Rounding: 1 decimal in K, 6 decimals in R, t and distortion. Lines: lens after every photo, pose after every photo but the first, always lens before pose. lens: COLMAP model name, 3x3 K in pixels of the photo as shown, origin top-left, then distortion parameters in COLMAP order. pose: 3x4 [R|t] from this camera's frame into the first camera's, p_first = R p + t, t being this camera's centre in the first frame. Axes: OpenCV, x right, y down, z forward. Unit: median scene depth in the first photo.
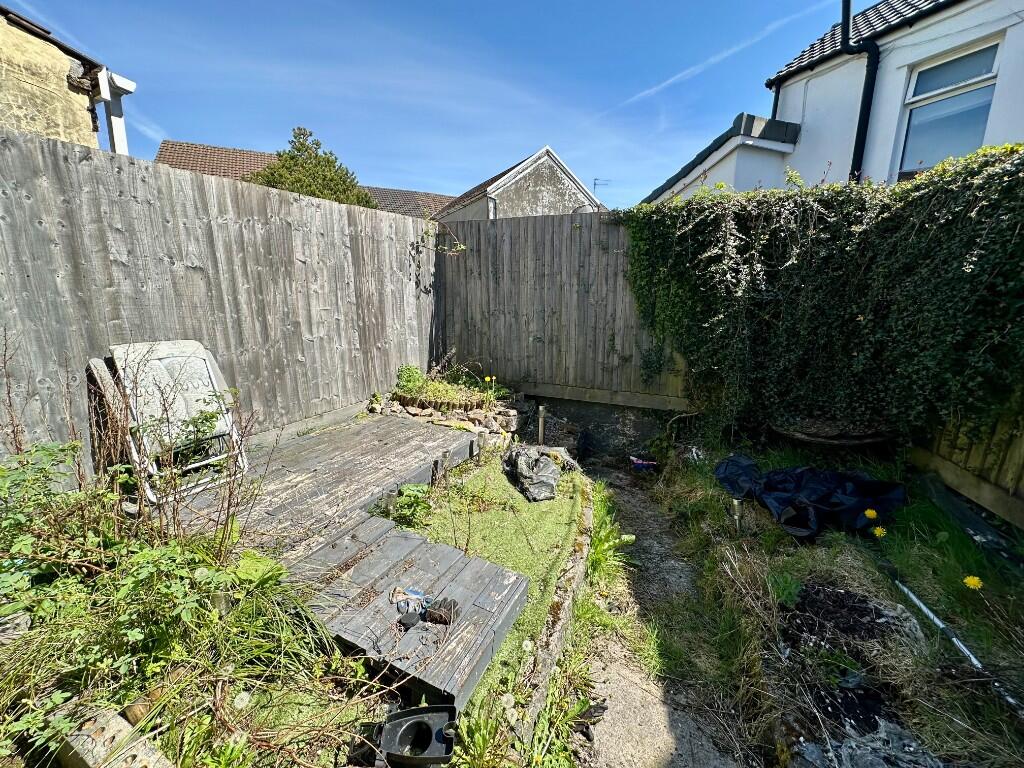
lens RADIAL K [[406.9, 0, 513.3], [0, 406.9, 389.3], [0, 0, 1]] dist [-0.003718, 0.000352]
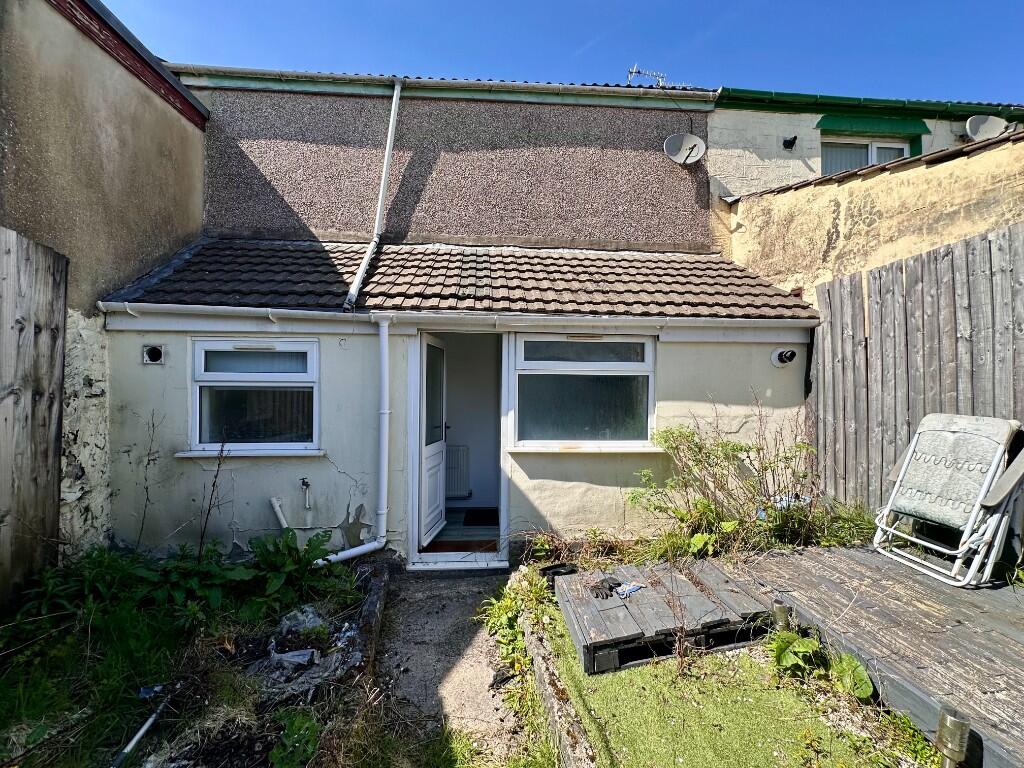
lens RADIAL K [[406.9, 0, 512.0], [0, 406.9, 377.2], [0, 0, 1]] dist [-0.003718, 0.000352]
pose [[-0.877792, -0.007190, -0.478989, 0.567413], [-0.102932, 0.979363, 0.173932, -0.279053], [0.467853, 0.201980, -0.860417, 1.393834]]
